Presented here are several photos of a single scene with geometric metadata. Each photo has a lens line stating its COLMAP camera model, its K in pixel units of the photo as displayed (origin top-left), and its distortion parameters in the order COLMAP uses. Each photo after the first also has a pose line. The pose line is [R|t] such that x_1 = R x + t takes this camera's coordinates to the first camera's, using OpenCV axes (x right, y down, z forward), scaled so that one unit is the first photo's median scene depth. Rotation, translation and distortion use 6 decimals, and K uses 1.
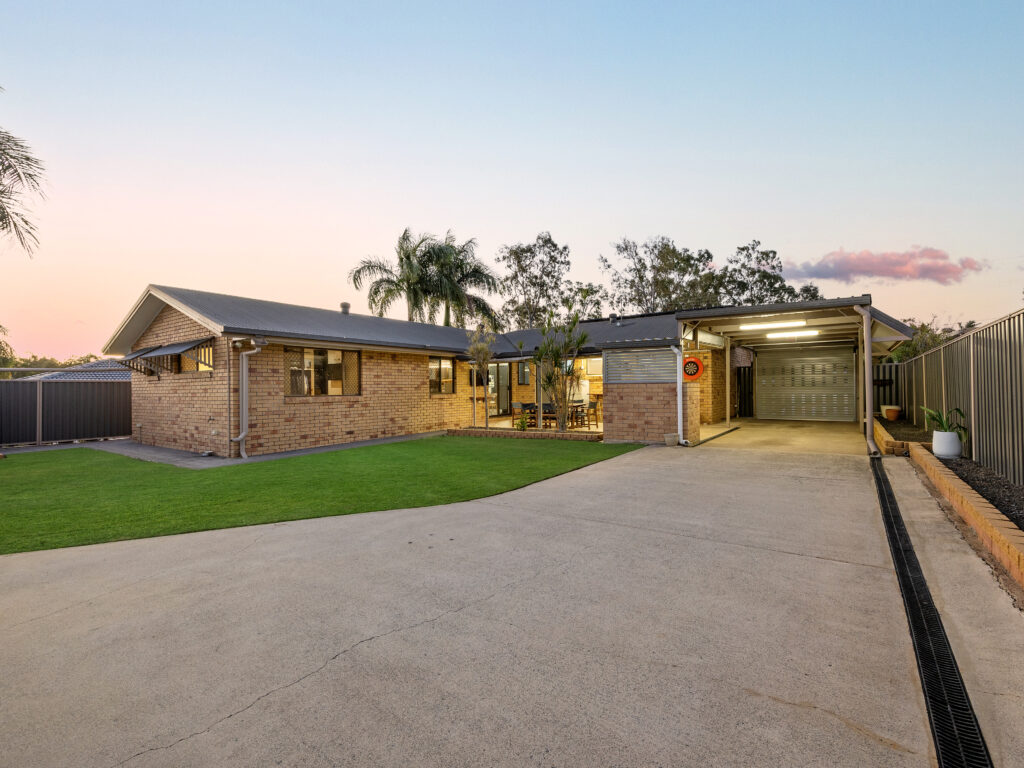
lens RADIAL K [[457.6, 0, 512.0], [0, 457.6, 384.0], [0, 0, 1]] dist [-0.000101, -0.000003]
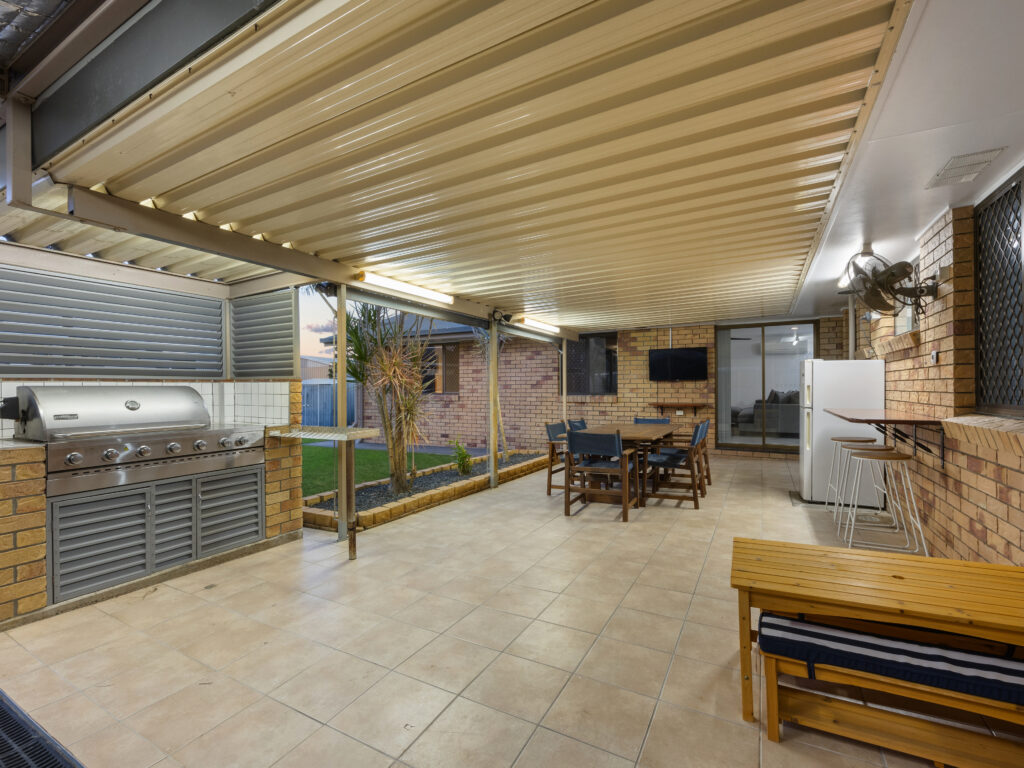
lens RADIAL K [[457.6, 0, 512.0], [0, 457.6, 384.0], [0, 0, 1]] dist [-0.000101, -0.000003]
pose [[0.135434, 0.011367, -0.990721, 0.521872], [0.018297, 0.999735, 0.013972, -0.004131], [0.990617, -0.020020, 0.135190, 0.967706]]
